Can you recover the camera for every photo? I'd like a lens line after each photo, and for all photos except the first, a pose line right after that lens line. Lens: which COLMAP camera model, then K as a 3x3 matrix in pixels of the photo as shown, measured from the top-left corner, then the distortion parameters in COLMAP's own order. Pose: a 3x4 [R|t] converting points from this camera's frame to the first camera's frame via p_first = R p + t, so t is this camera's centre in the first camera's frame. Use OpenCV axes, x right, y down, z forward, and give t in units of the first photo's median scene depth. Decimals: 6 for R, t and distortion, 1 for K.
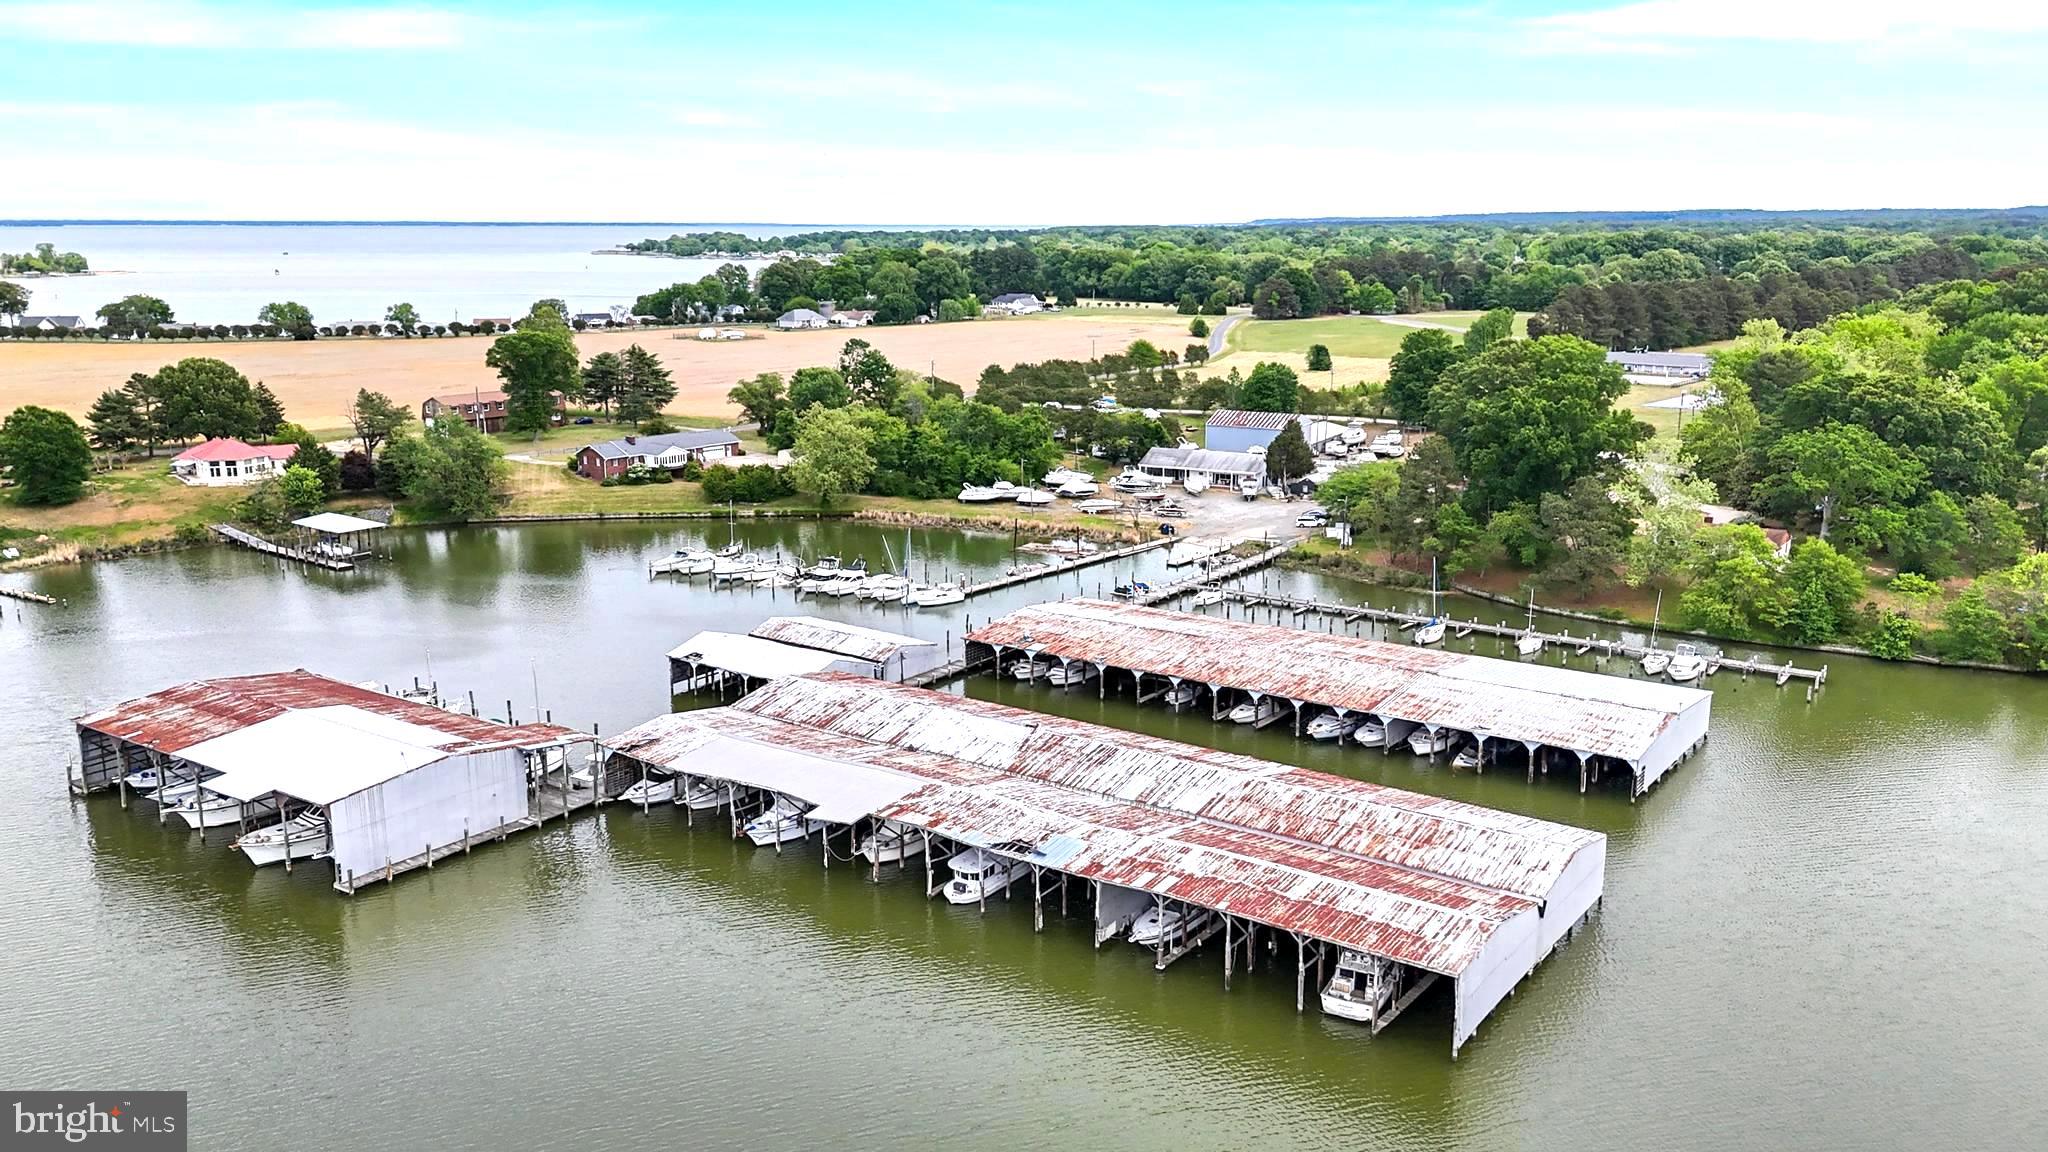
lens RADIAL K [[1543.6, 0, 1088.2], [0, 1543.6, 573.3], [0, 0, 1]] dist [0.105297, -0.138514]
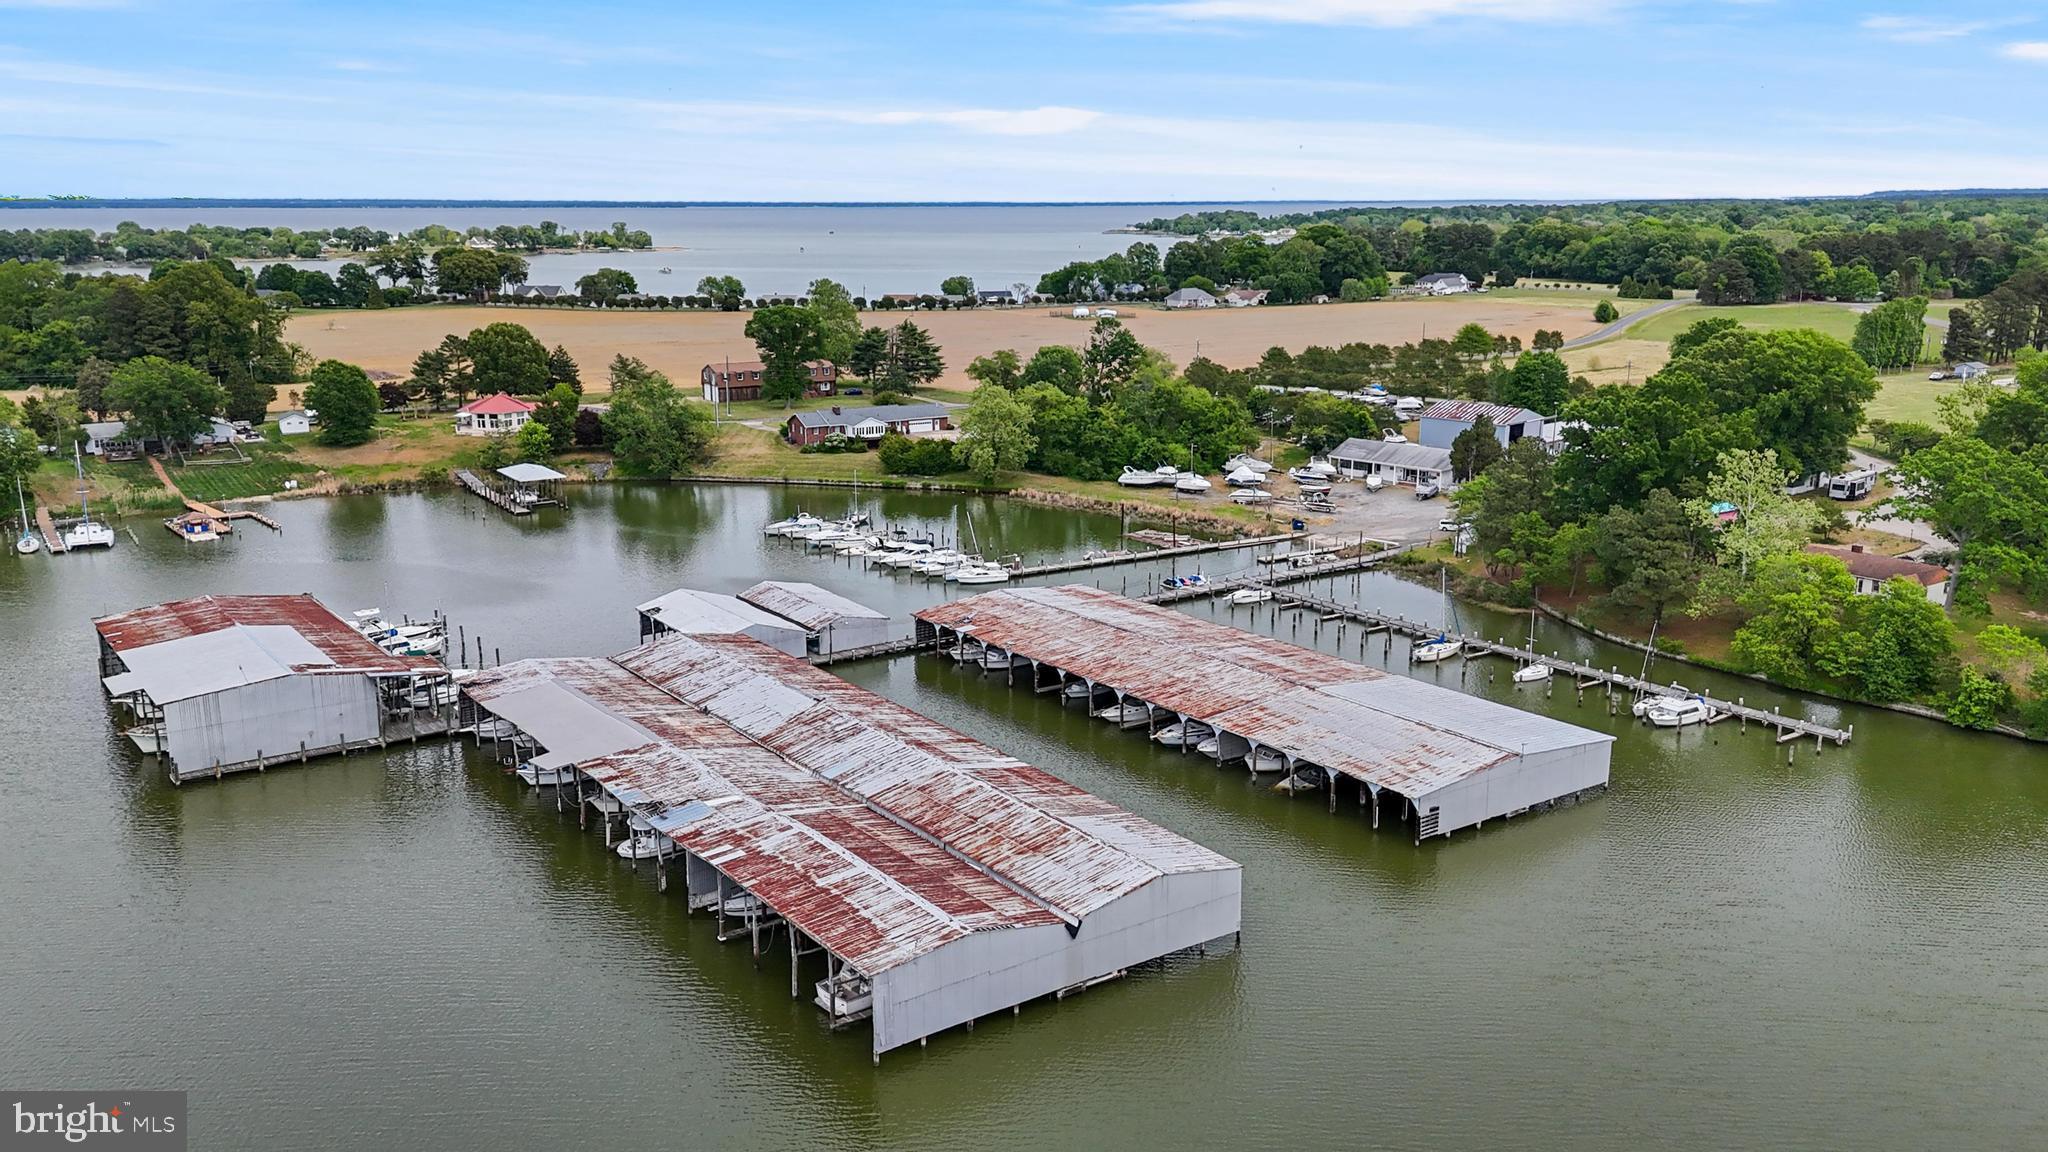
lens RADIAL K [[1588.6, 0, 1035.1], [0, 1588.6, 575.2], [0, 0, 1]] dist [0.084776, -0.109049]
pose [[0.950647, 0.070097, -0.302253, 0.174024], [-0.067386, 0.997538, 0.019400, -0.005094], [0.302868, 0.001925, 0.953030, 0.023480]]
